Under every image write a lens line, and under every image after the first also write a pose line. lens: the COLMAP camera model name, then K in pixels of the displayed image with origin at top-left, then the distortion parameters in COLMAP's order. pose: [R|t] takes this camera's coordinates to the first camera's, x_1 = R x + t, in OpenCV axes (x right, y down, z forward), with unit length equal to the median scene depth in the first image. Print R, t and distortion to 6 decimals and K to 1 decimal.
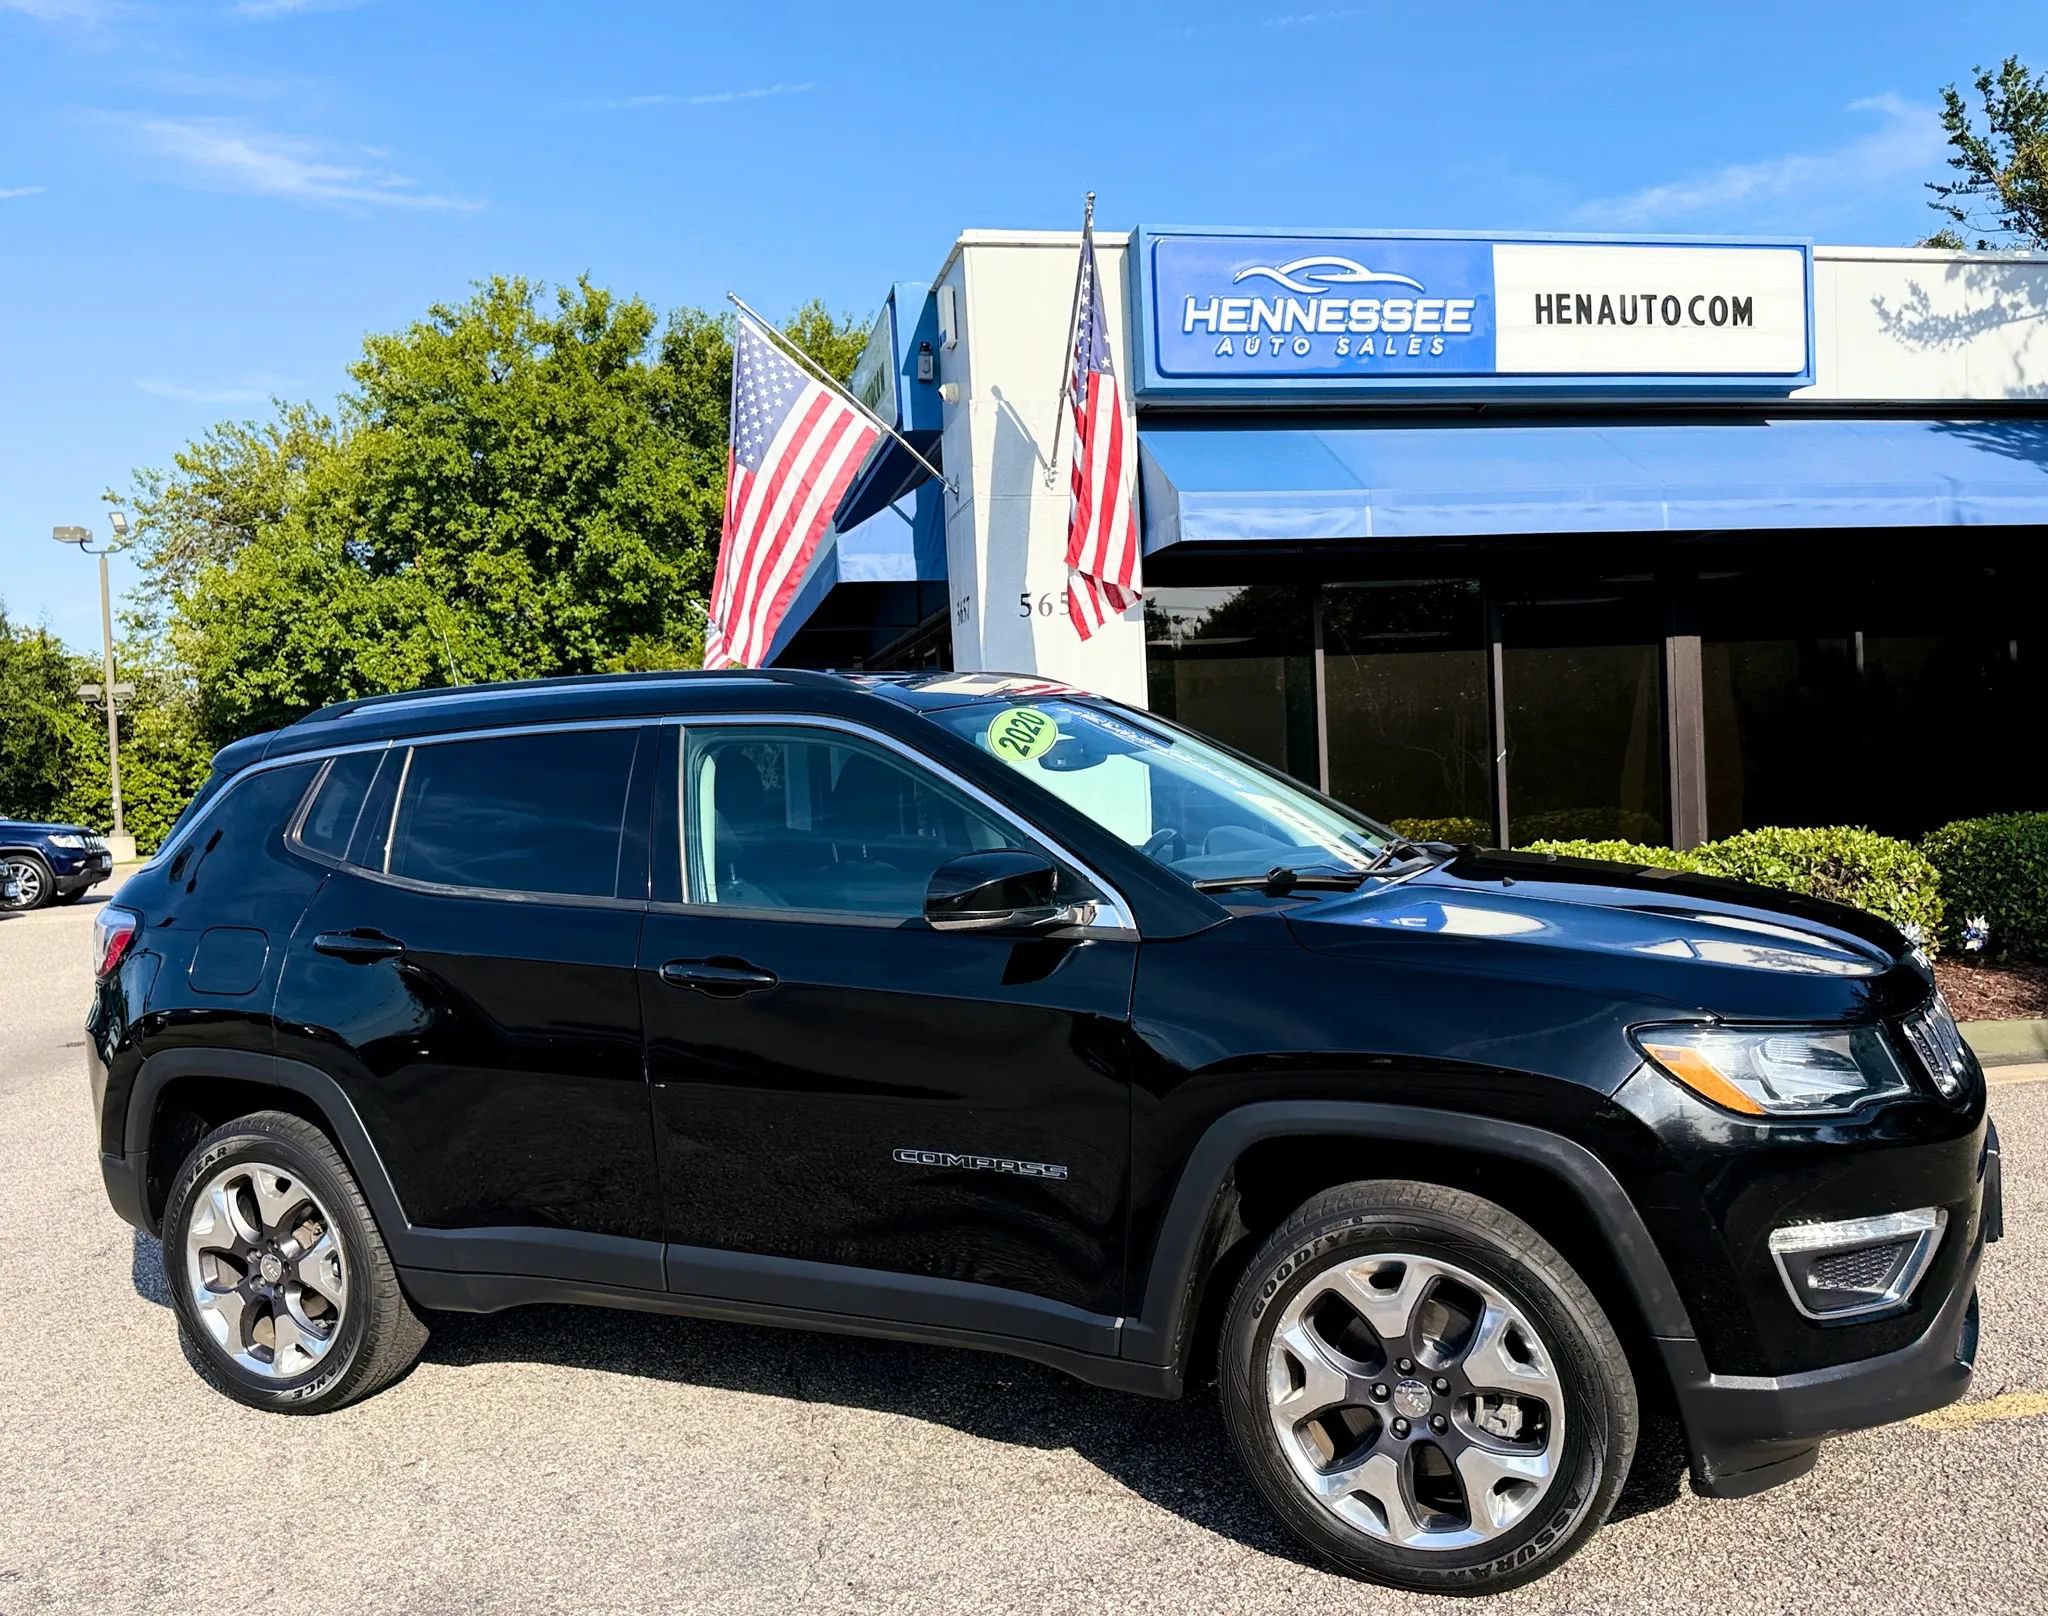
lens RADIAL K [[1752.3, 0, 1060.1], [0, 1752.3, 830.8], [0, 0, 1]] dist [0.153078, -0.326468]
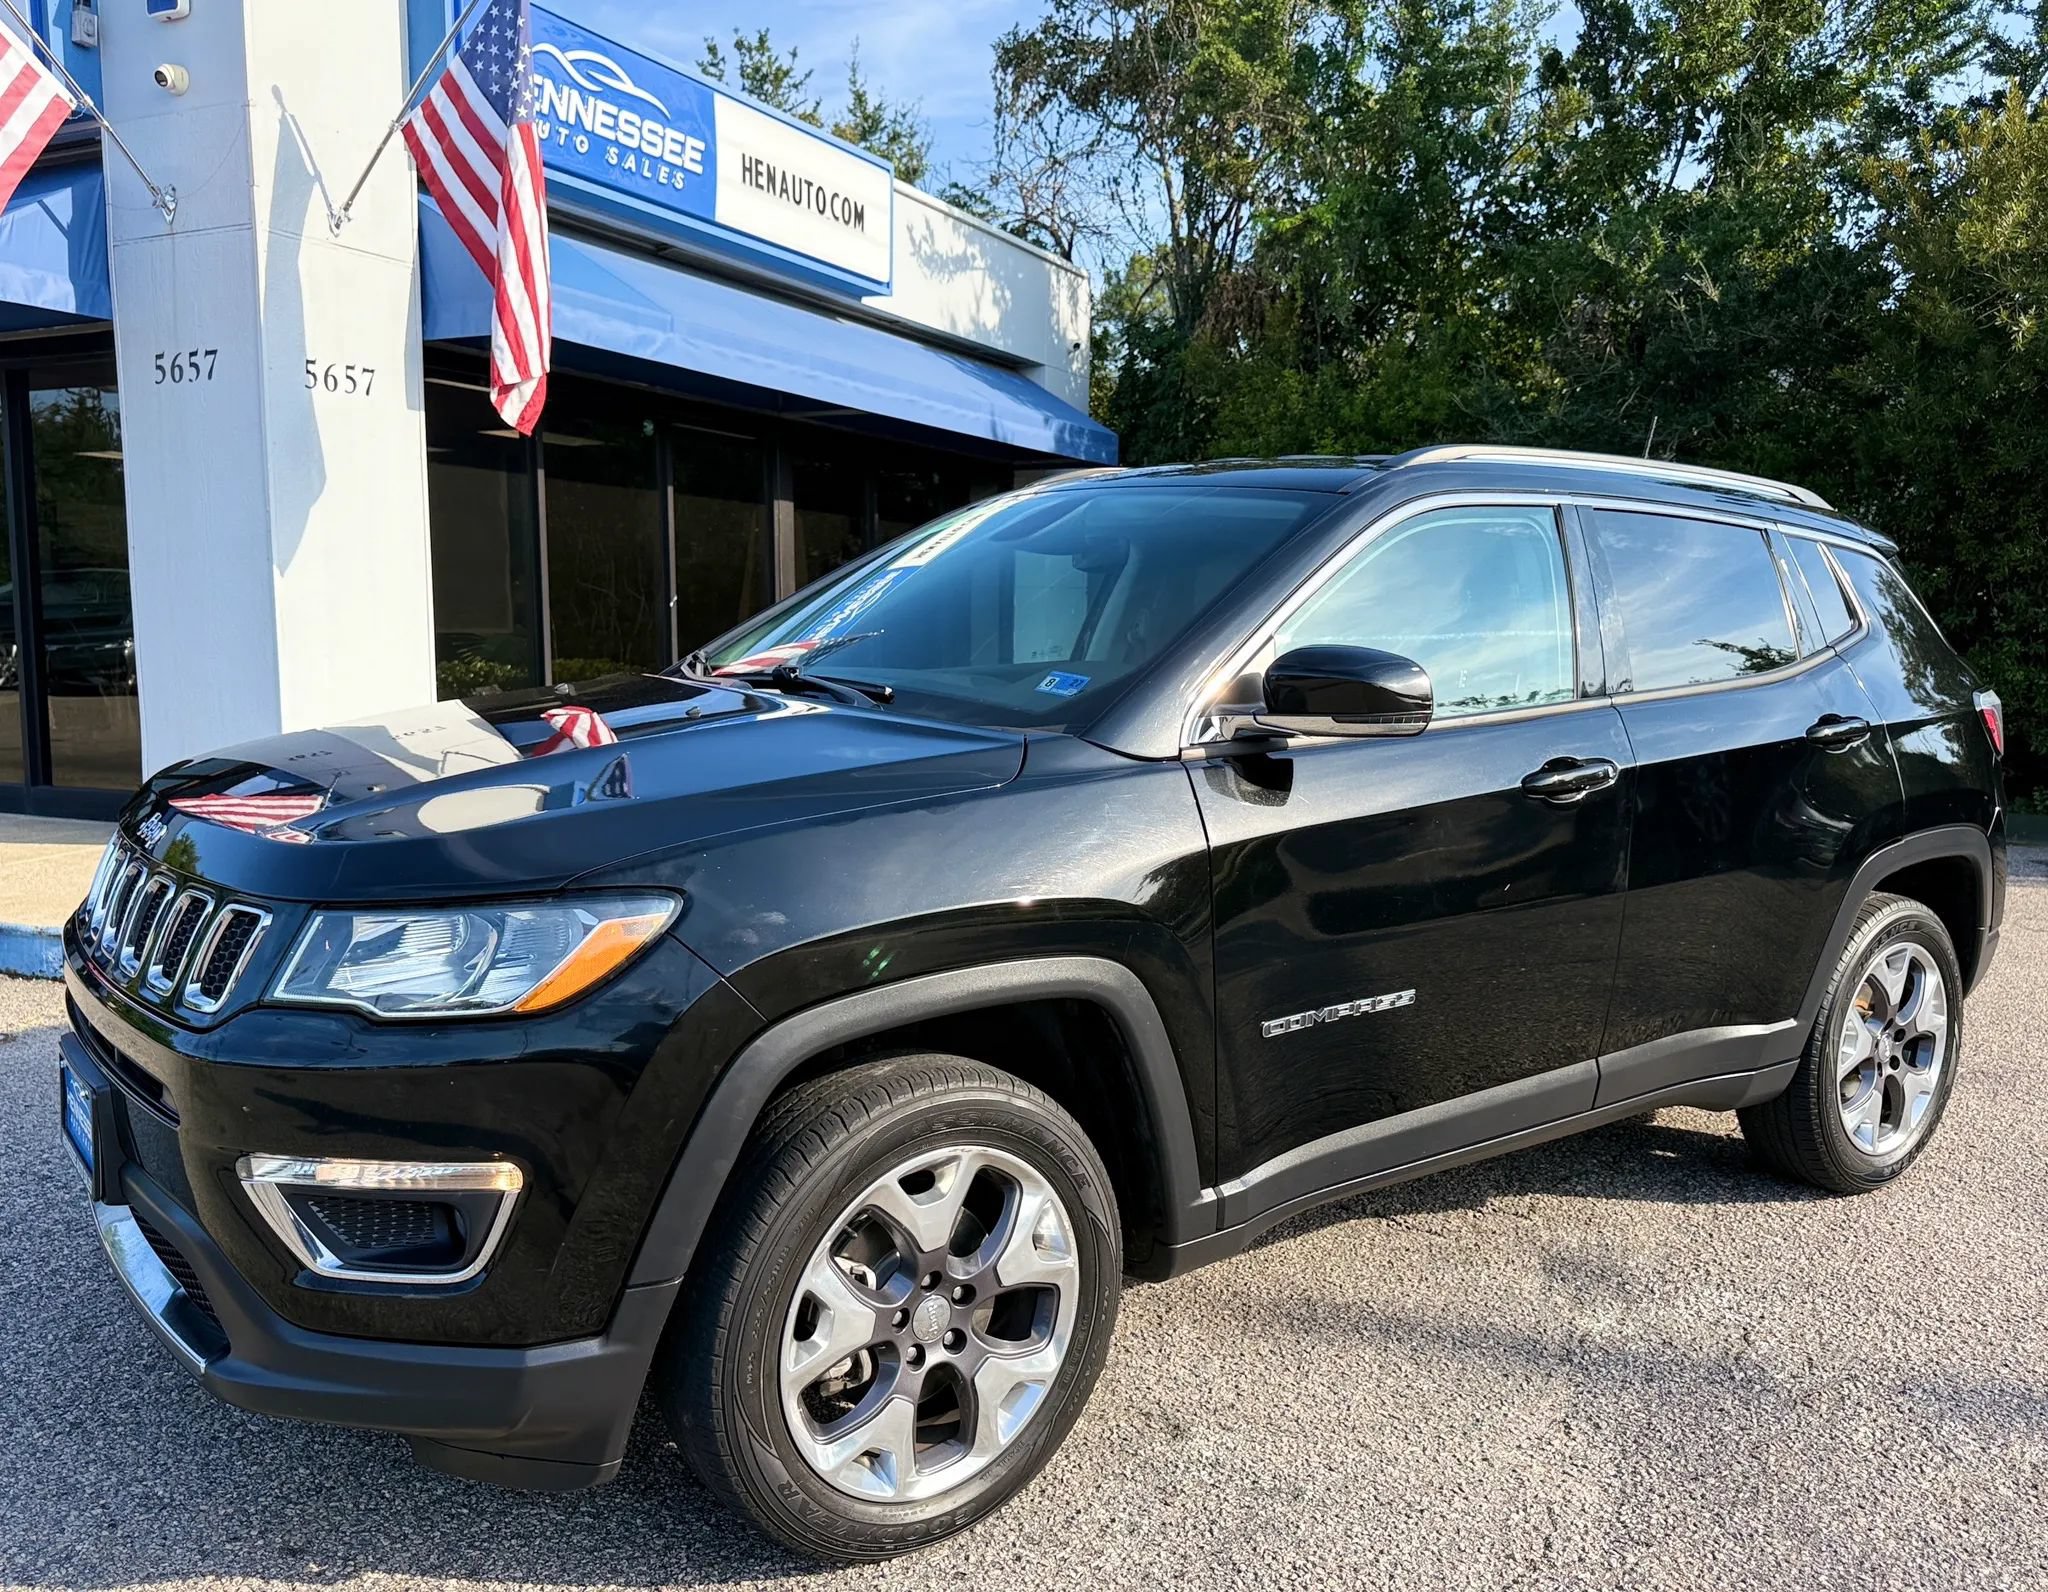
lens RADIAL K [[1805.9, 0, 1052.6], [0, 1805.9, 785.6], [0, 0, 1]] dist [0.013480, -0.004083]
pose [[0.615372, -0.014754, 0.788099, -0.160517], [-0.012036, 0.999532, 0.028111, 0.010962], [-0.788145, -0.026784, 0.614907, 0.075389]]
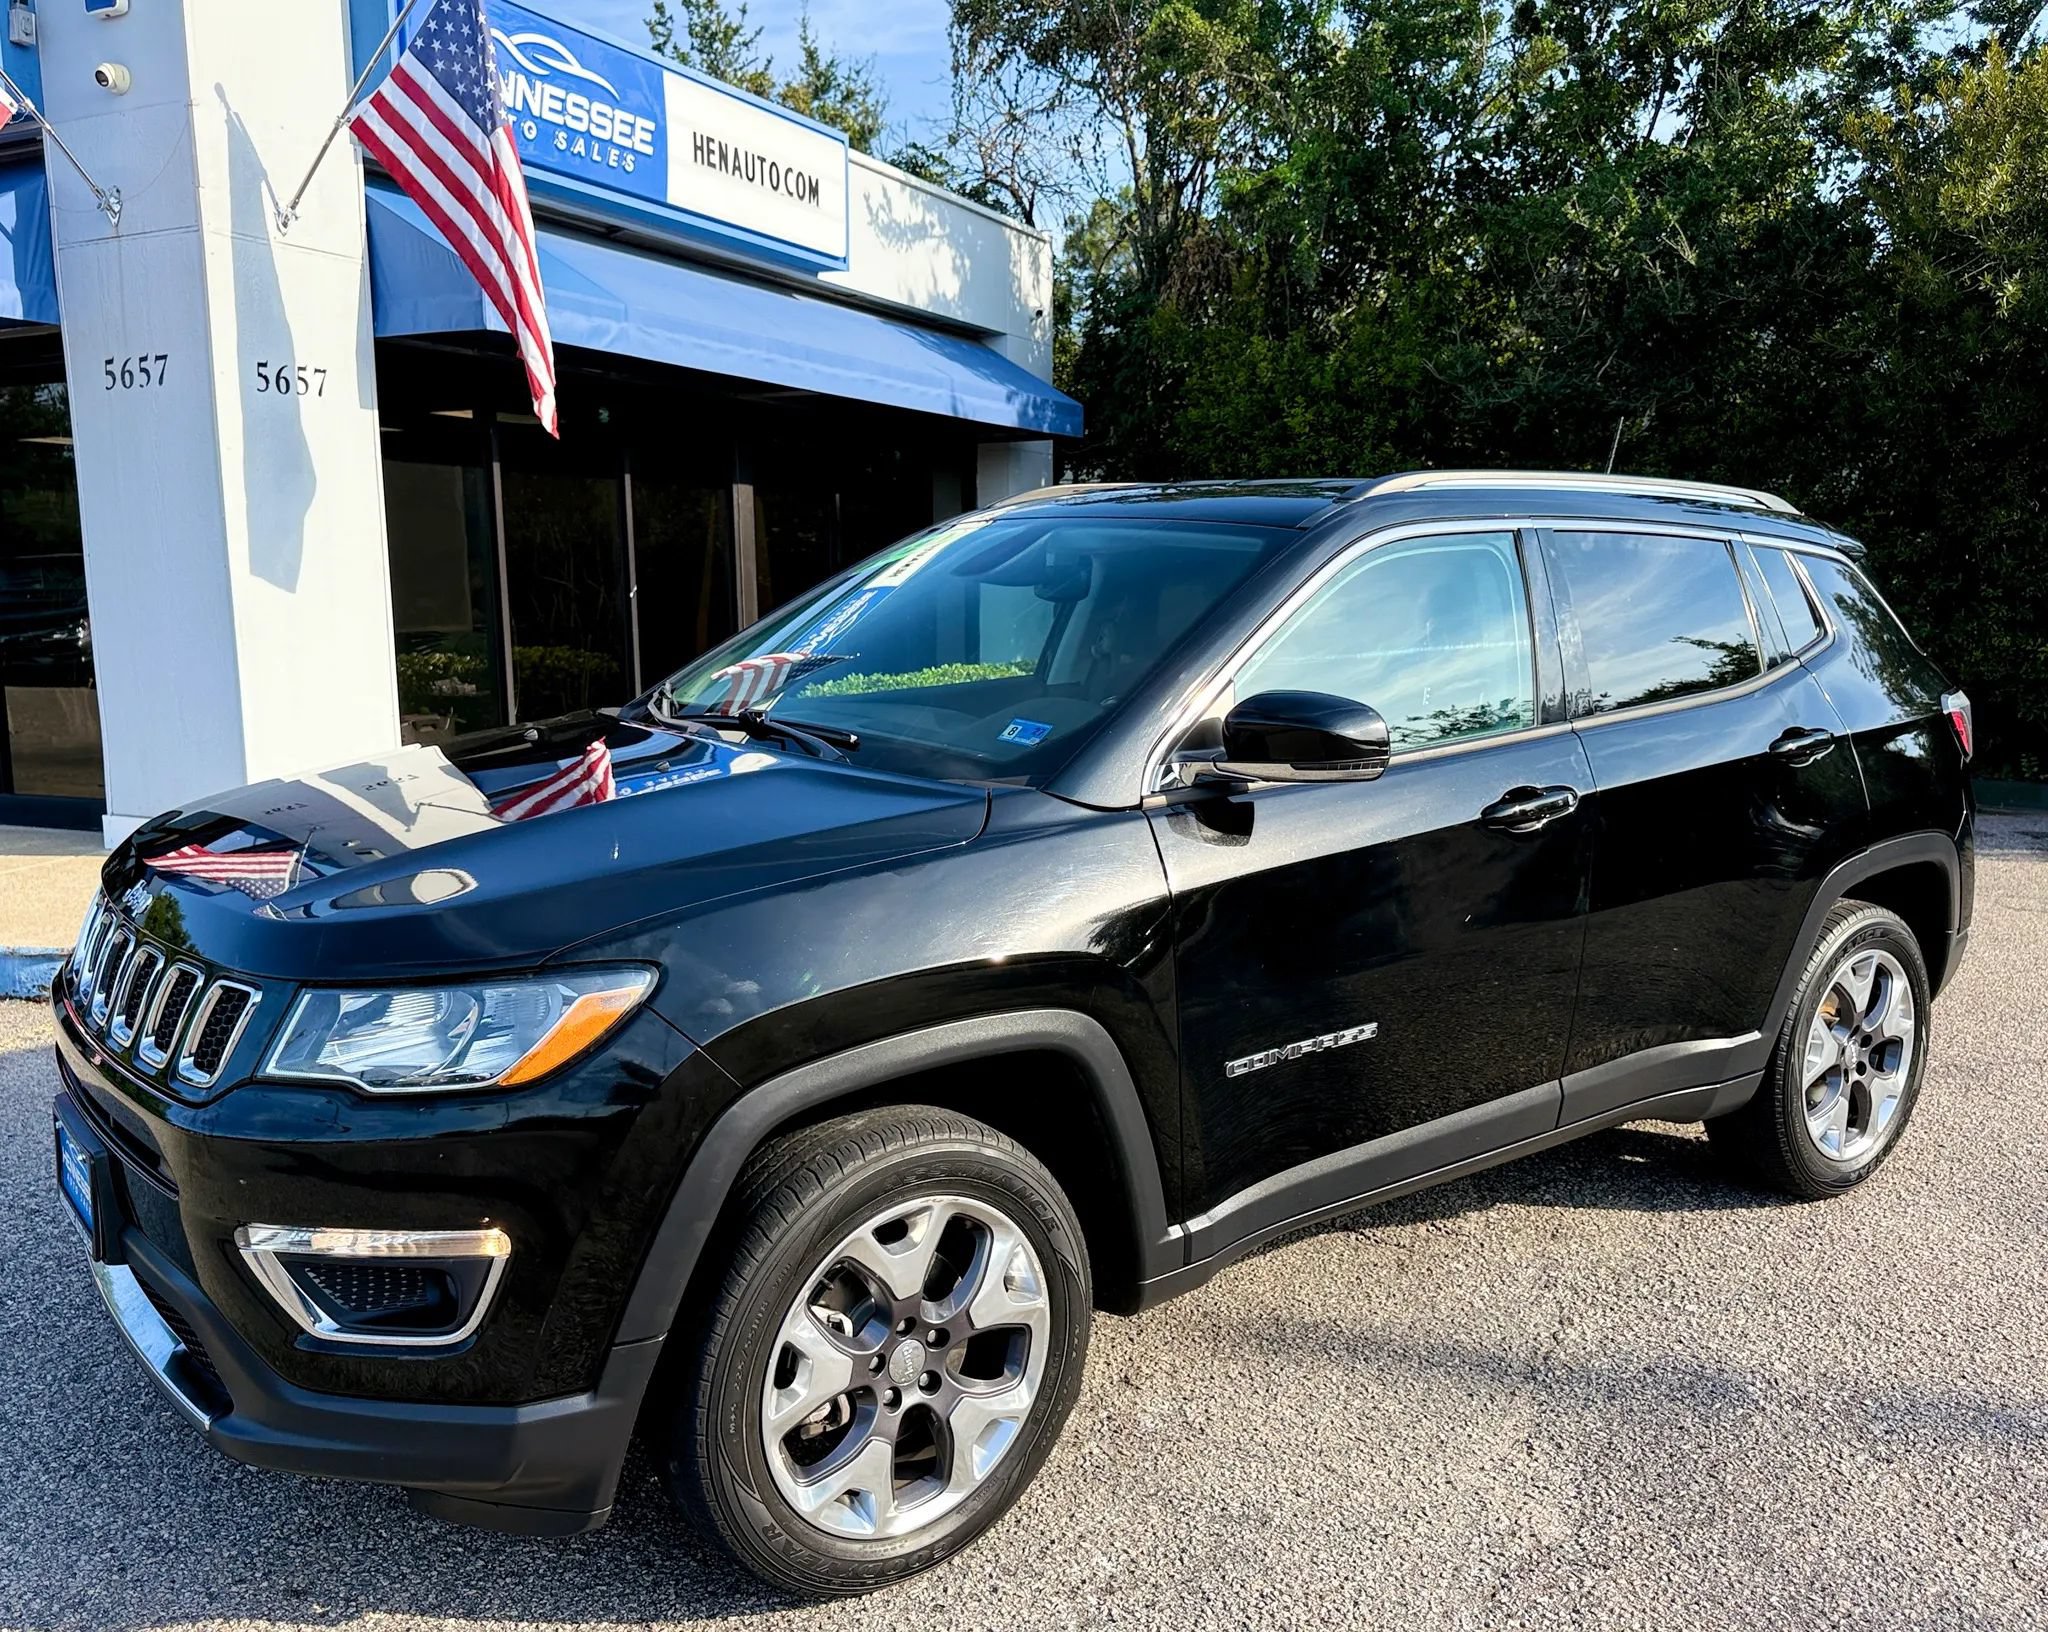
lens RADIAL K [[1852.4, 0, 1010.7], [0, 1852.4, 806.9], [0, 0, 1]] dist [0.011708, 0.000042]
pose [[0.620510, -0.050781, 0.782553, -0.163815], [0.004707, 0.998124, 0.061037, 0.005200], [-0.784184, -0.034191, 0.619585, 0.072223]]
